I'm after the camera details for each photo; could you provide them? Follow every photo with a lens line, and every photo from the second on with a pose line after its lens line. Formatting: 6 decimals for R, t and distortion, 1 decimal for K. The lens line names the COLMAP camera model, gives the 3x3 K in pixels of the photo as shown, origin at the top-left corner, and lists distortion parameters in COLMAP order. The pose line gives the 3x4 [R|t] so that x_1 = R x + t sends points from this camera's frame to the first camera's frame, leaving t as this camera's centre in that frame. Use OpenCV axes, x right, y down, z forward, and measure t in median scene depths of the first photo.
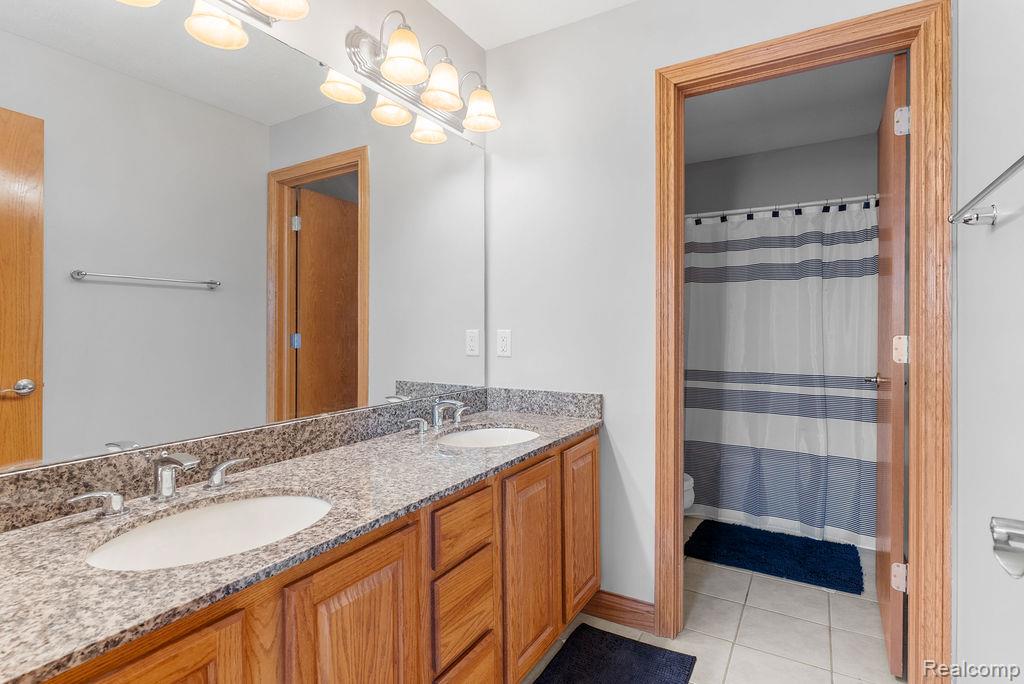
lens RADIAL K [[503.7, 0, 522.0], [0, 503.7, 340.7], [0, 0, 1]] dist [-0.001694, 0.000782]
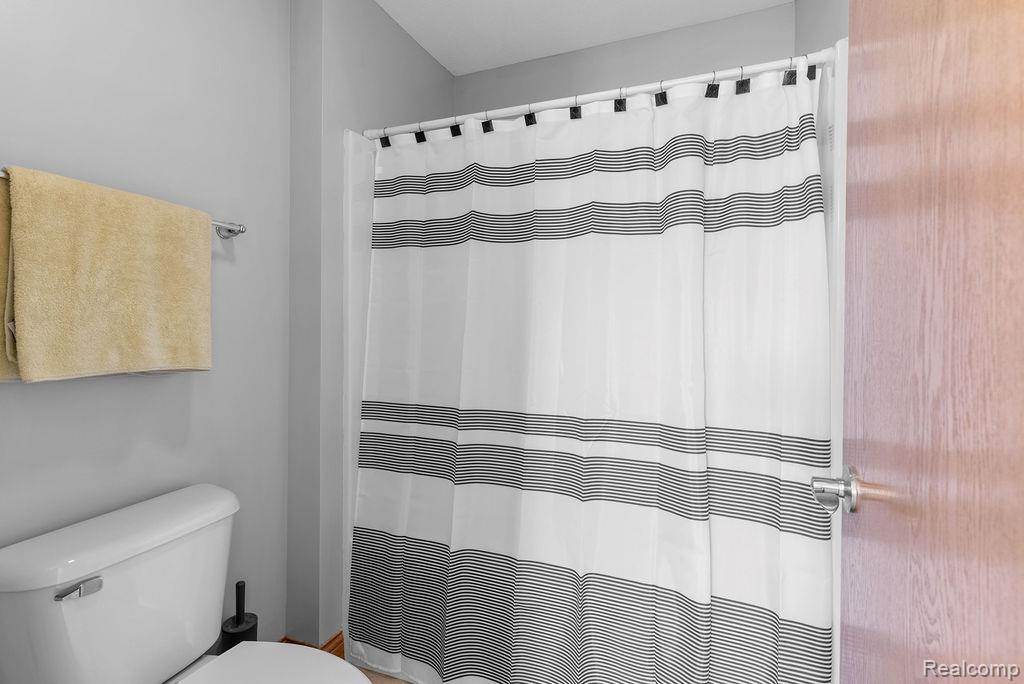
lens RADIAL K [[489.6, 0, 503.4], [0, 489.6, 337.0], [0, 0, 1]] dist [-0.001161, 0.001796]
pose [[0.990105, 0.006680, 0.140168, 0.334687], [-0.006494, 0.999977, -0.001786, -0.015797], [-0.140176, 0.000858, 0.990126, 0.552181]]
